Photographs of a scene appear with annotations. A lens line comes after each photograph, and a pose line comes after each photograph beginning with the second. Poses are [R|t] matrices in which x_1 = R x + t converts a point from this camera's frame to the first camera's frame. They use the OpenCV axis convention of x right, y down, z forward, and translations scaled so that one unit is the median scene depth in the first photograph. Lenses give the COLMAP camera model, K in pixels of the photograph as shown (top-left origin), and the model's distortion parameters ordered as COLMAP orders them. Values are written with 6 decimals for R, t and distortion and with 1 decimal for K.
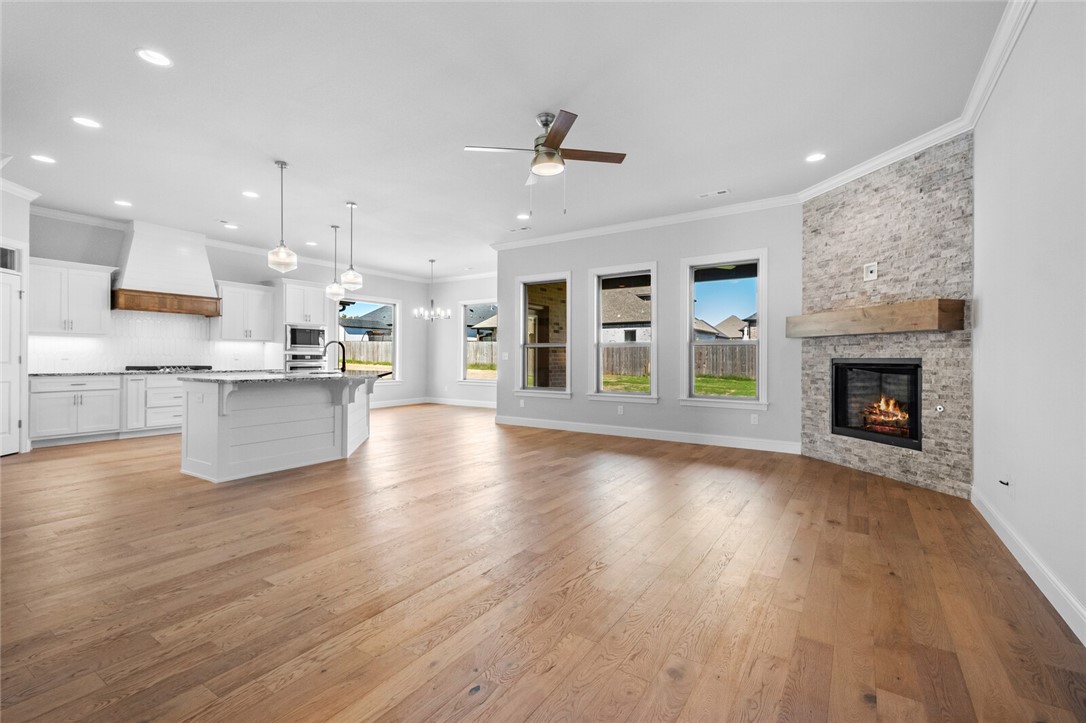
lens RADIAL K [[477.3, 0, 542.4], [0, 477.3, 358.8], [0, 0, 1]] dist [0.014542, -0.000702]
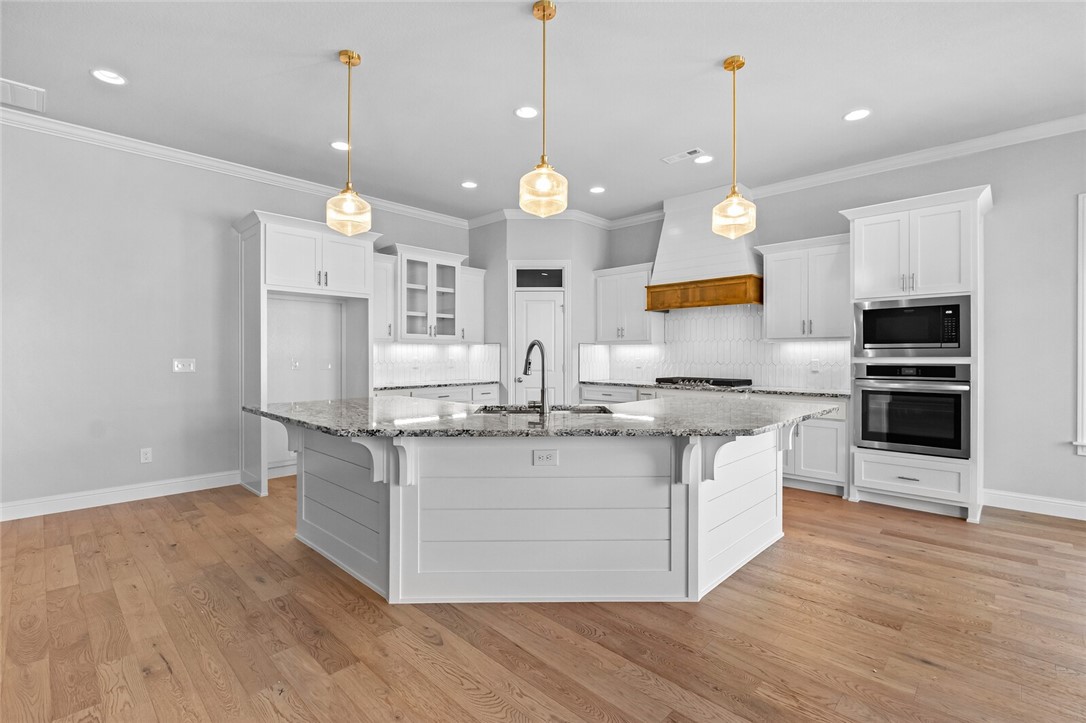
lens RADIAL K [[487.5, 0, 541.3], [0, 487.5, 349.4], [0, 0, 1]] dist [0.000087, -0.005304]
pose [[-0.189089, -0.014217, -0.981857, 0.017167], [-0.002498, 0.999899, -0.013997, -0.025412], [0.981957, -0.000194, -0.189105, 1.194303]]
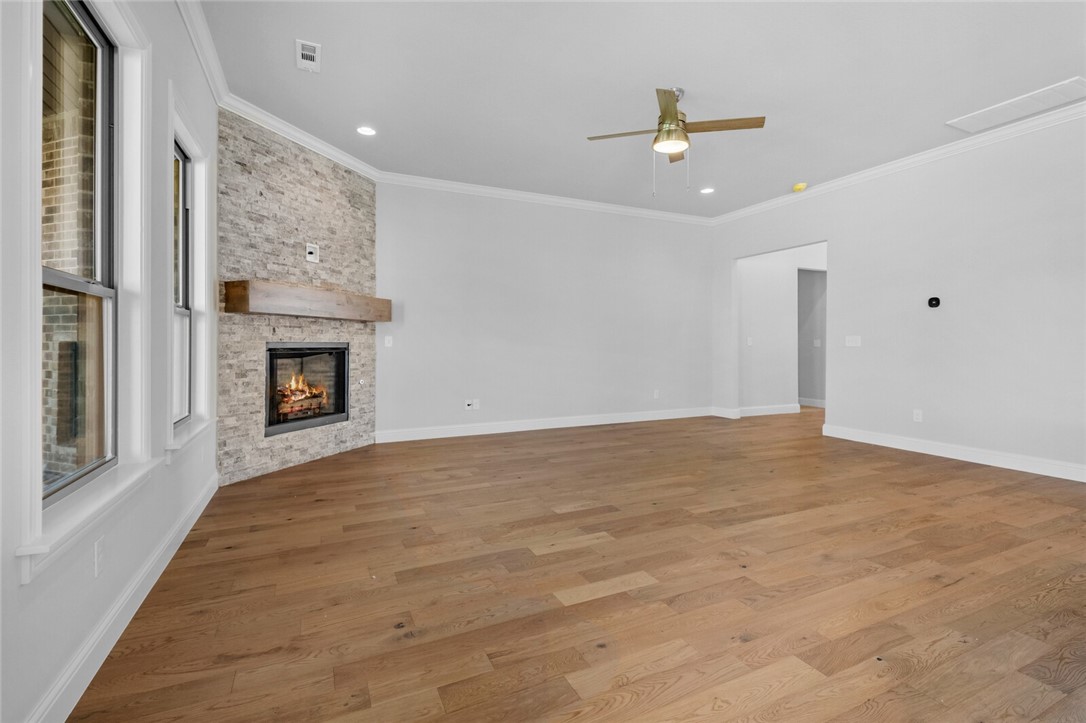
lens RADIAL K [[491.7, 0, 546.7], [0, 491.7, 345.1], [0, 0, 1]] dist [0.001231, -0.000112]
pose [[-0.856985, -0.003853, 0.515326, -0.201507], [-0.003105, 0.999993, 0.002313, 0.000522], [-0.515331, 0.000382, -0.856991, 1.388268]]
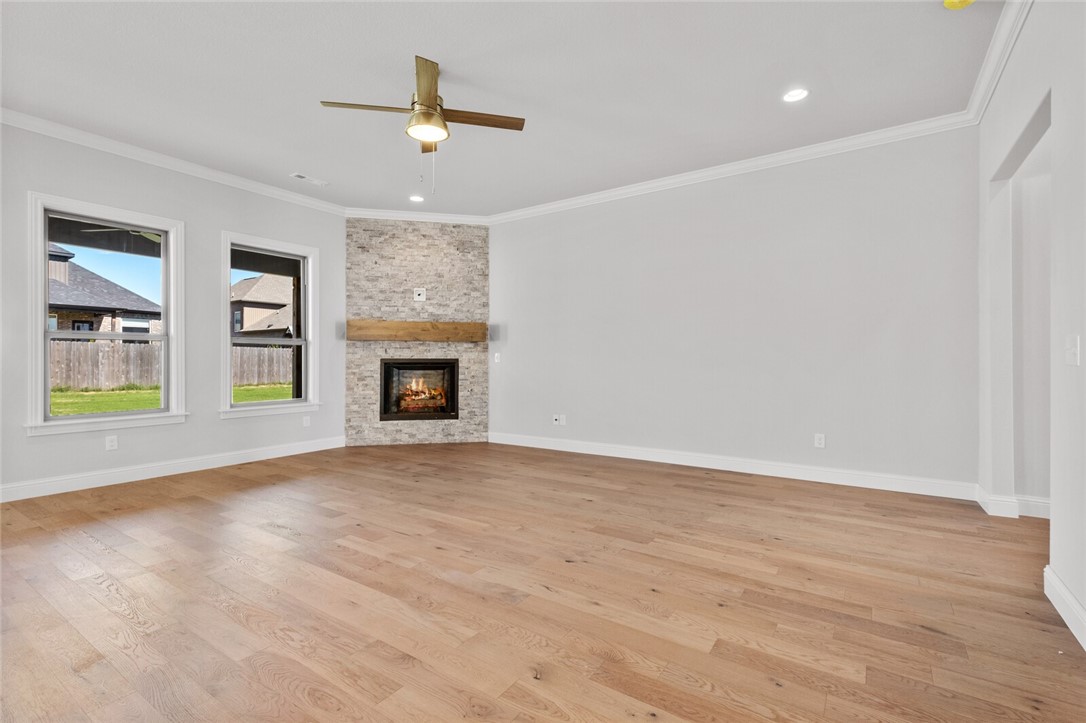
lens RADIAL K [[491.7, 0, 543.2], [0, 491.7, 356.5], [0, 0, 1]] dist [0.015027, -0.000119]
pose [[0.007902, 0.002732, 0.999965, -0.603241], [-0.000520, 0.999996, -0.002728, -0.003144], [-0.999969, -0.000498, 0.007903, 0.554894]]
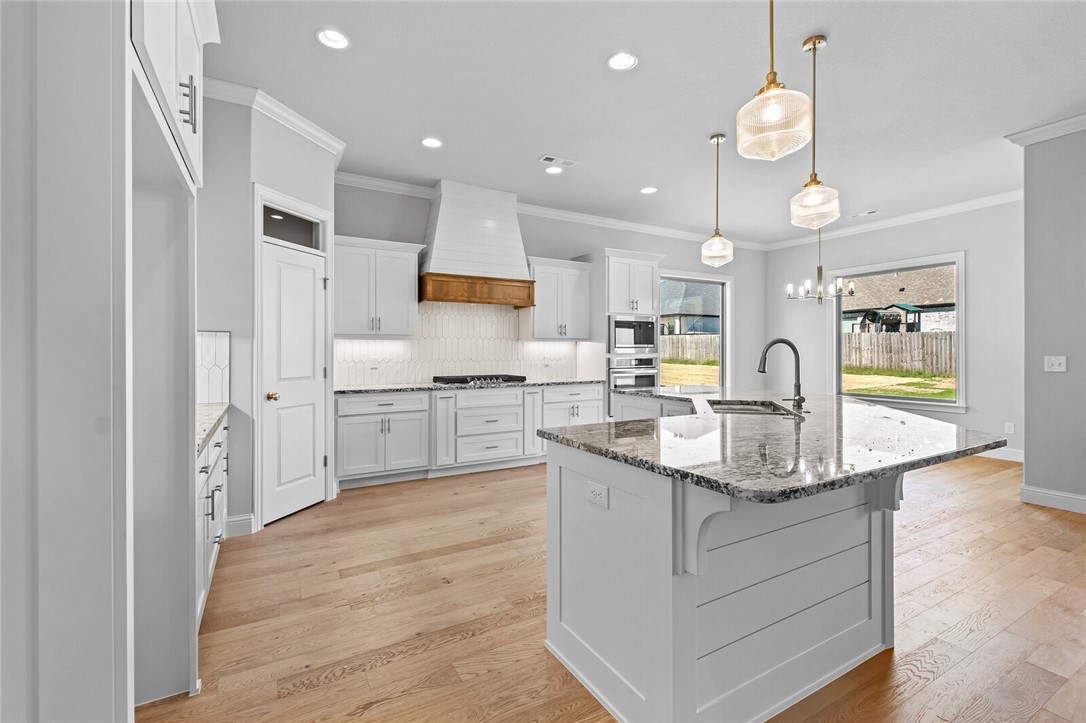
lens RADIAL K [[481.0, 0, 546.2], [0, 481.0, 354.8], [0, 0, 1]] dist [-0.001303, -0.000272]
pose [[0.893740, -0.003031, -0.448576, -0.468772], [0.004899, 0.999983, 0.003004, -0.026330], [0.448559, -0.004882, 0.893740, 0.517334]]
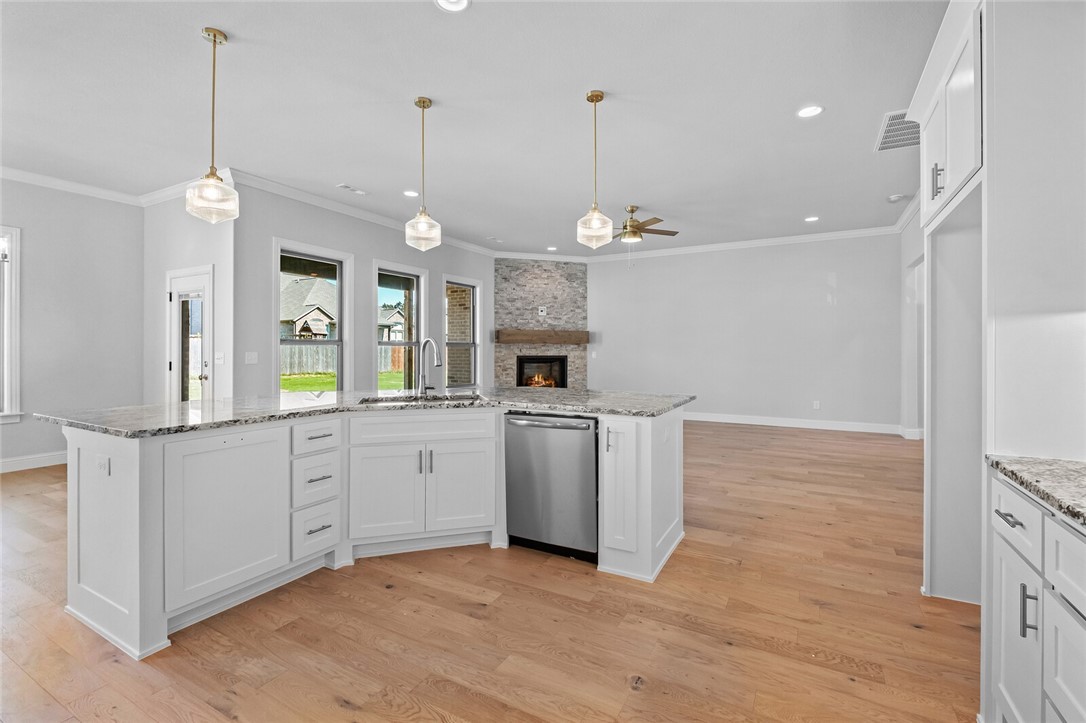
lens RADIAL K [[487.5, 0, 541.3], [0, 487.5, 349.4], [0, 0, 1]] dist [0.000087, -0.005304]
pose [[-0.077085, -0.003784, 0.997017, -1.109249], [-0.001437, 0.999992, 0.003684, -0.028761], [-0.997023, -0.001149, -0.077090, 0.999383]]
